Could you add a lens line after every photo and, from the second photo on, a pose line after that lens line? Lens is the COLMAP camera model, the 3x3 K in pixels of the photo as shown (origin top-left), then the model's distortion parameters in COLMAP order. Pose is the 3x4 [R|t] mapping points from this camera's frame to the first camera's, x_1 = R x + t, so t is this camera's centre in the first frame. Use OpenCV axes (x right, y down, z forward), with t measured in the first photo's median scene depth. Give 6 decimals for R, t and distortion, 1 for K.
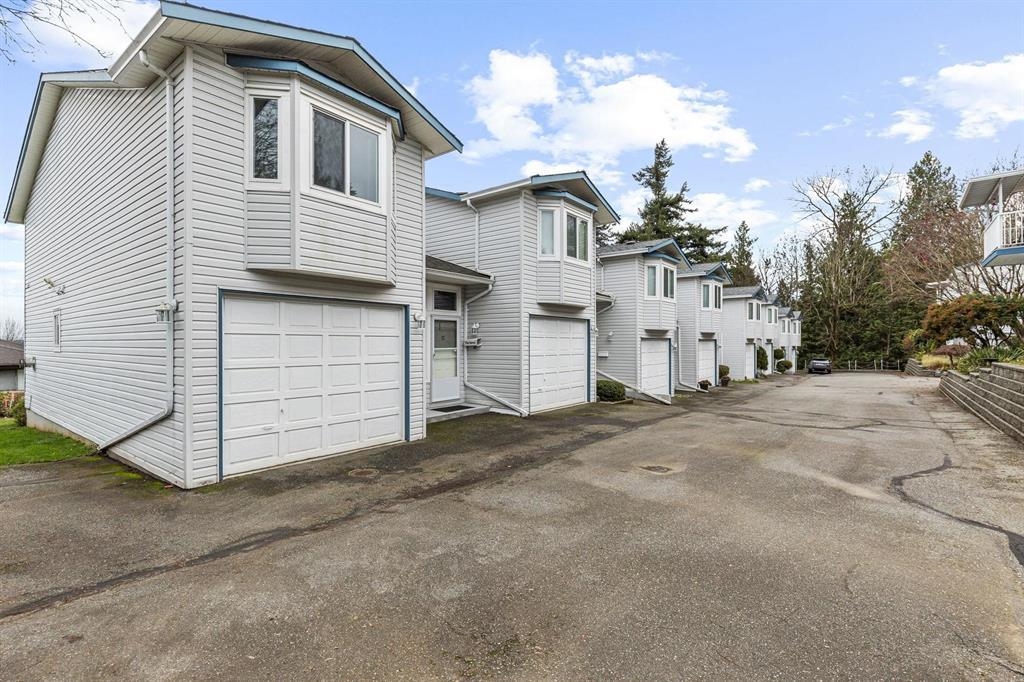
lens RADIAL K [[464.6, 0, 515.7], [0, 464.6, 337.3], [0, 0, 1]] dist [0.006526, -0.000526]
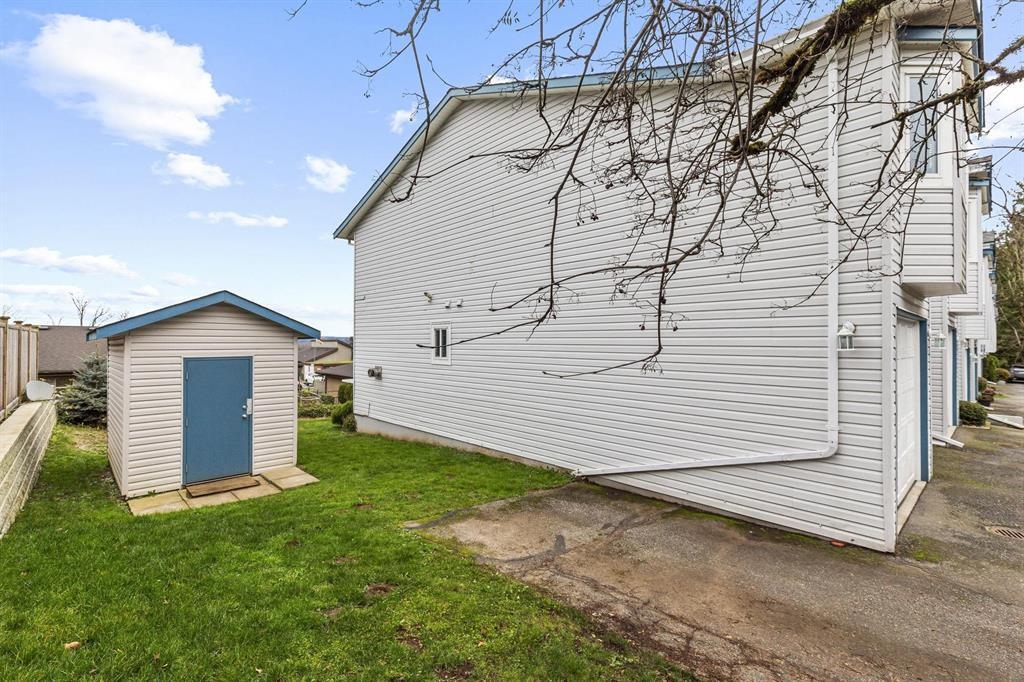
lens RADIAL K [[452.5, 0, 505.8], [0, 452.5, 331.2], [0, 0, 1]] dist [0.002908, -0.000095]
pose [[0.987968, 0.001730, -0.154649, -0.856098], [-0.003460, 0.999934, -0.010917, -0.037953], [0.154620, 0.011320, 0.987909, 0.066490]]
